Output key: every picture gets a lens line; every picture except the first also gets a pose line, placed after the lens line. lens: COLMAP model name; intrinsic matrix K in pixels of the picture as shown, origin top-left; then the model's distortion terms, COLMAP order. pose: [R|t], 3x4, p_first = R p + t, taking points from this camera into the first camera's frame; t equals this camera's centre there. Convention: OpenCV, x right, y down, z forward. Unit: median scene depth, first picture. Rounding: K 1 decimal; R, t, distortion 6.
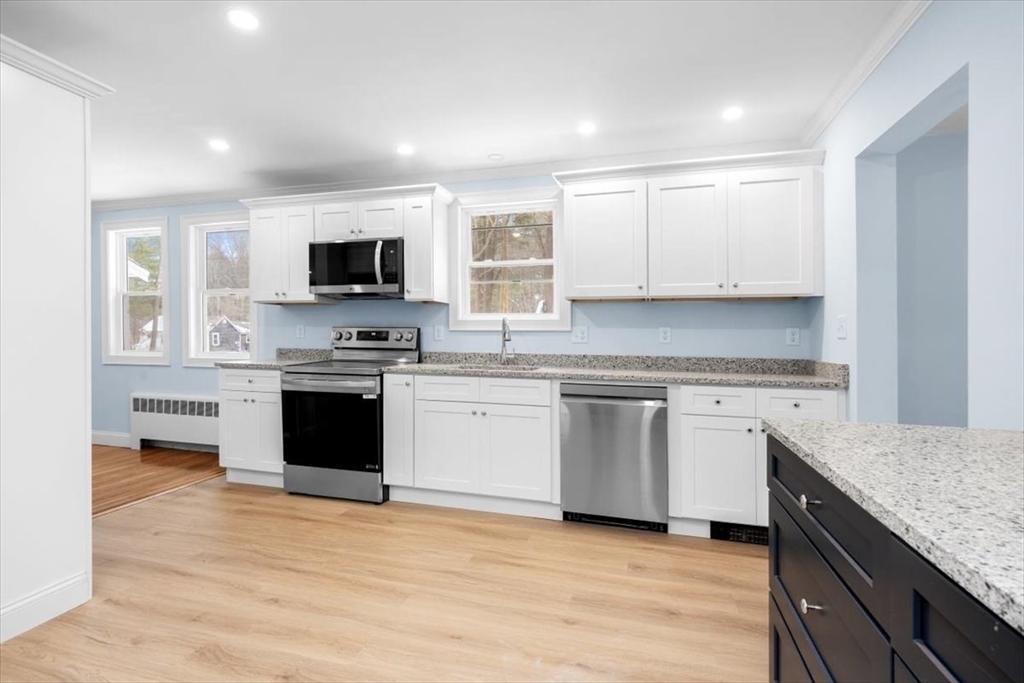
lens RADIAL K [[456.8, 0, 507.4], [0, 456.8, 339.8], [0, 0, 1]] dist [0.001008, 0.000116]
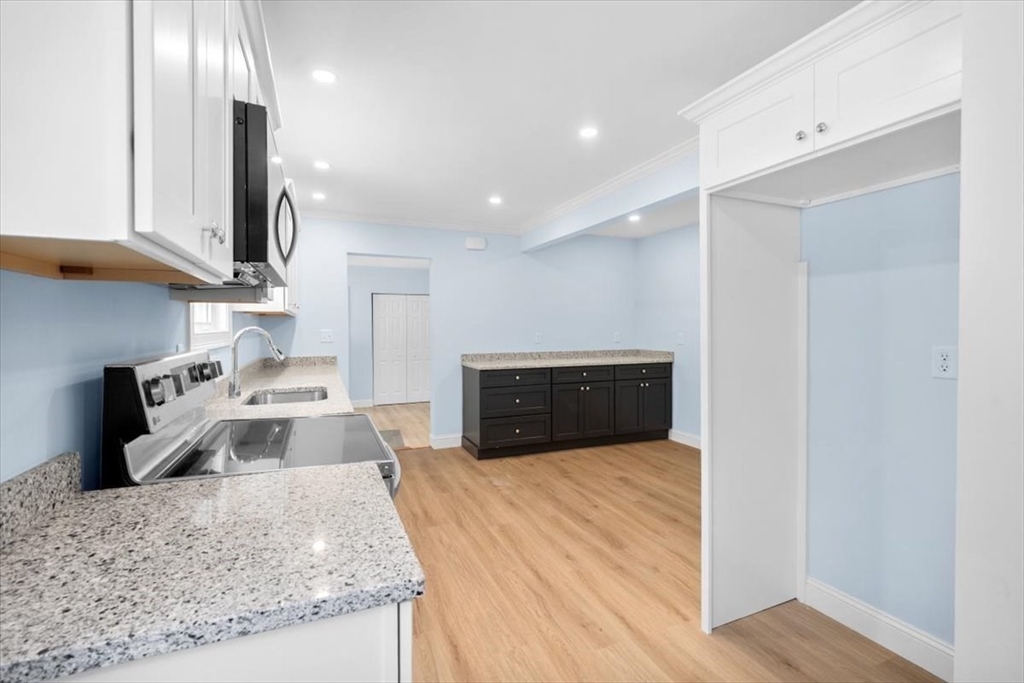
lens RADIAL K [[456.8, 0, 507.4], [0, 456.8, 339.8], [0, 0, 1]] dist [0.001008, 0.000116]
pose [[-0.607318, -0.026892, 0.794003, -0.854014], [0.000303, 0.999419, 0.034081, -0.051073], [-0.794459, 0.020939, -0.606957, 1.152678]]
